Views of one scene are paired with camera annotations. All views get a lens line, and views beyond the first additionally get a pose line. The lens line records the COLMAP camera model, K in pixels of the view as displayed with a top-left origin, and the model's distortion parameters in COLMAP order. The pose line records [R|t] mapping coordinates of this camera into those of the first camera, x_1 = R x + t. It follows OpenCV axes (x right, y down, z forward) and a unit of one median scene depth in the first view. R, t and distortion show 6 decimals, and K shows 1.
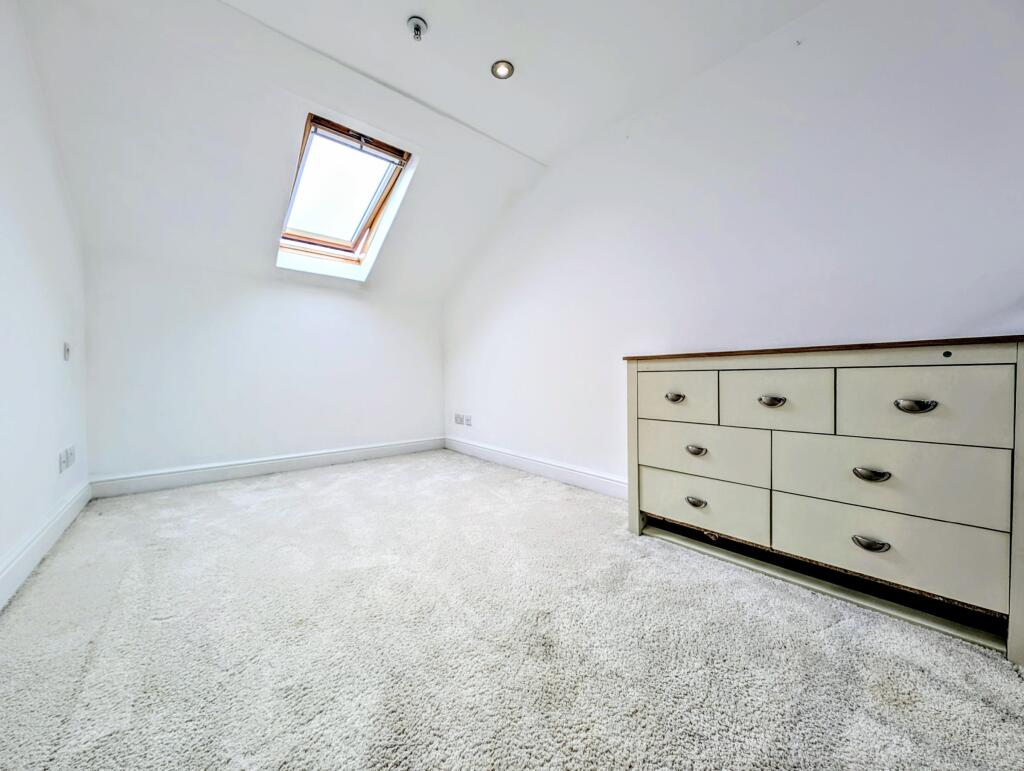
lens RADIAL K [[376.6, 0, 512.0], [0, 376.6, 385.5], [0, 0, 1]] dist [0.000343, 0.000046]
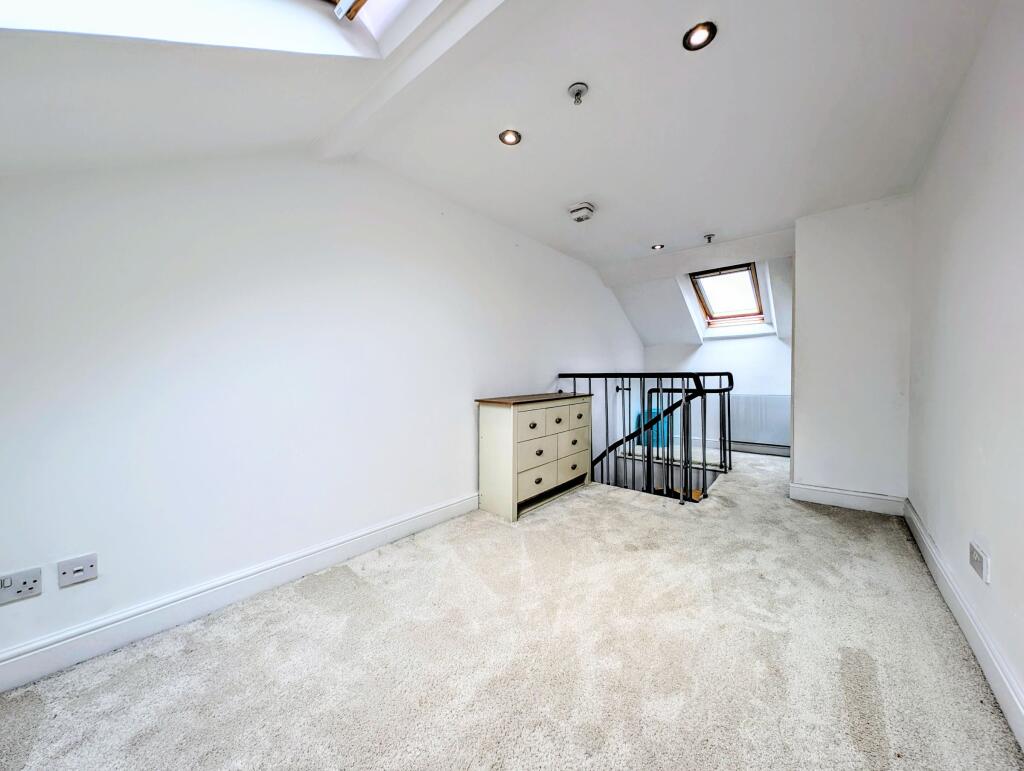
lens RADIAL K [[376.6, 0, 512.0], [0, 376.6, 385.5], [0, 0, 1]] dist [0.000343, 0.000046]
pose [[-0.167188, -0.022756, 0.985662, -1.243748], [0.031938, 0.999084, 0.028483, -0.202282], [-0.985408, 0.036242, -0.166308, 1.370830]]
